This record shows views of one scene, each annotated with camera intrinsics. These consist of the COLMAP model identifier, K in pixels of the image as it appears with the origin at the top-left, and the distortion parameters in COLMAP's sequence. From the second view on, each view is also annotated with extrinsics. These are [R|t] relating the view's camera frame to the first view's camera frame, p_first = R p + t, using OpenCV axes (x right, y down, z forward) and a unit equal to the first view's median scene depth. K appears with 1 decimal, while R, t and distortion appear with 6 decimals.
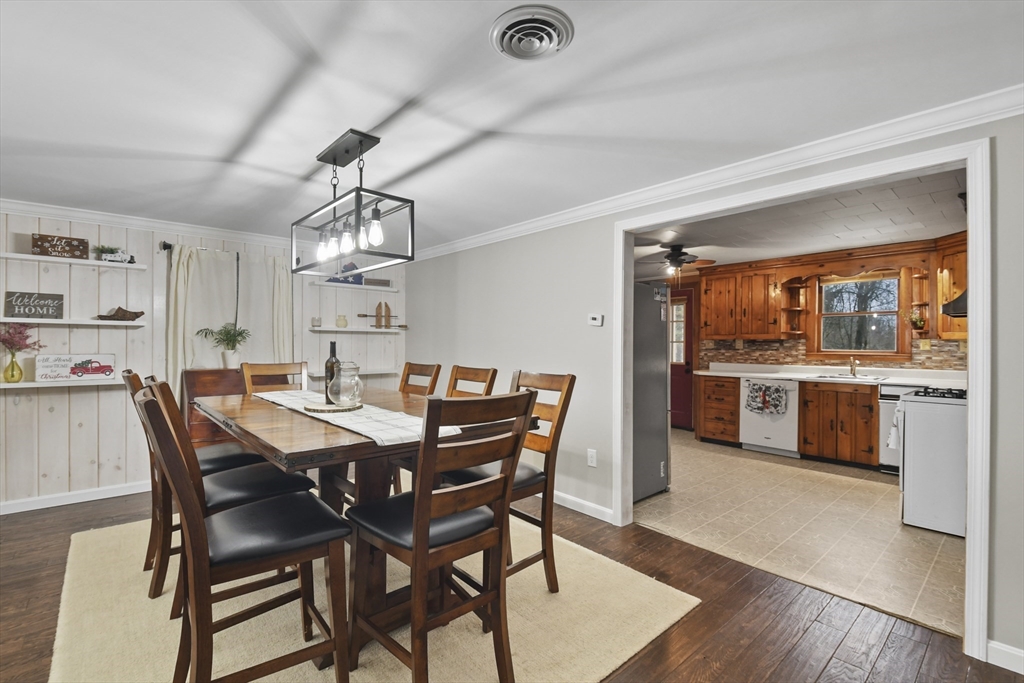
lens RADIAL K [[457.8, 0, 504.0], [0, 457.8, 346.3], [0, 0, 1]] dist [0.001019, -0.005486]
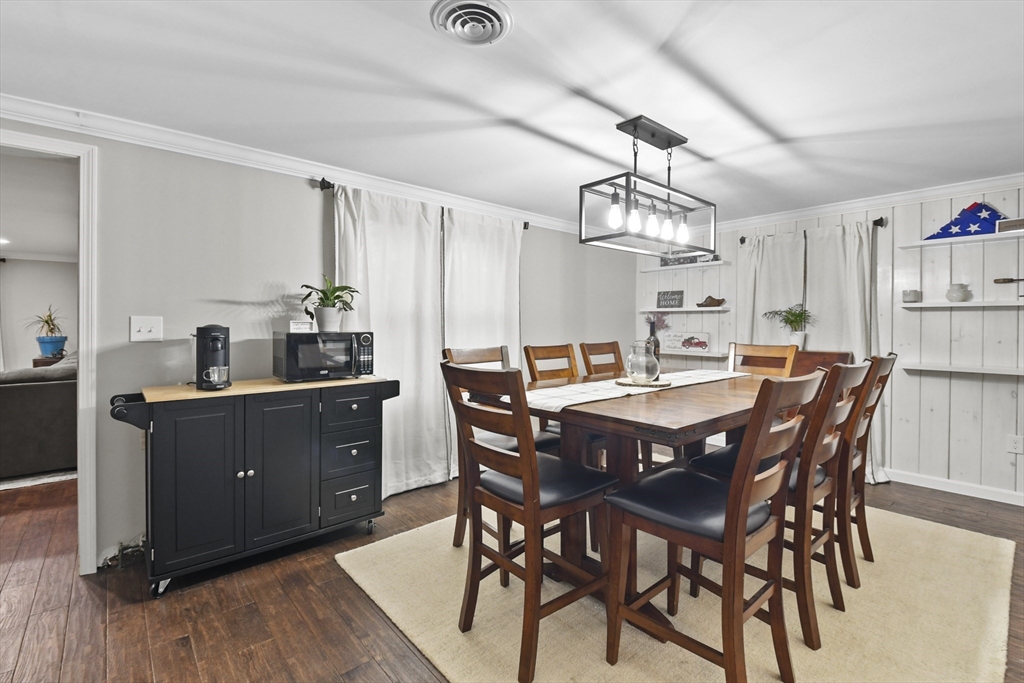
lens RADIAL K [[457.8, 0, 506.0], [0, 457.8, 329.7], [0, 0, 1]] dist [0.001019, -0.005486]
pose [[-0.015652, 0.008724, -0.999839, 0.350449], [-0.009818, 0.999912, 0.008878, 0.001563], [0.999829, 0.009955, -0.015565, 0.351235]]
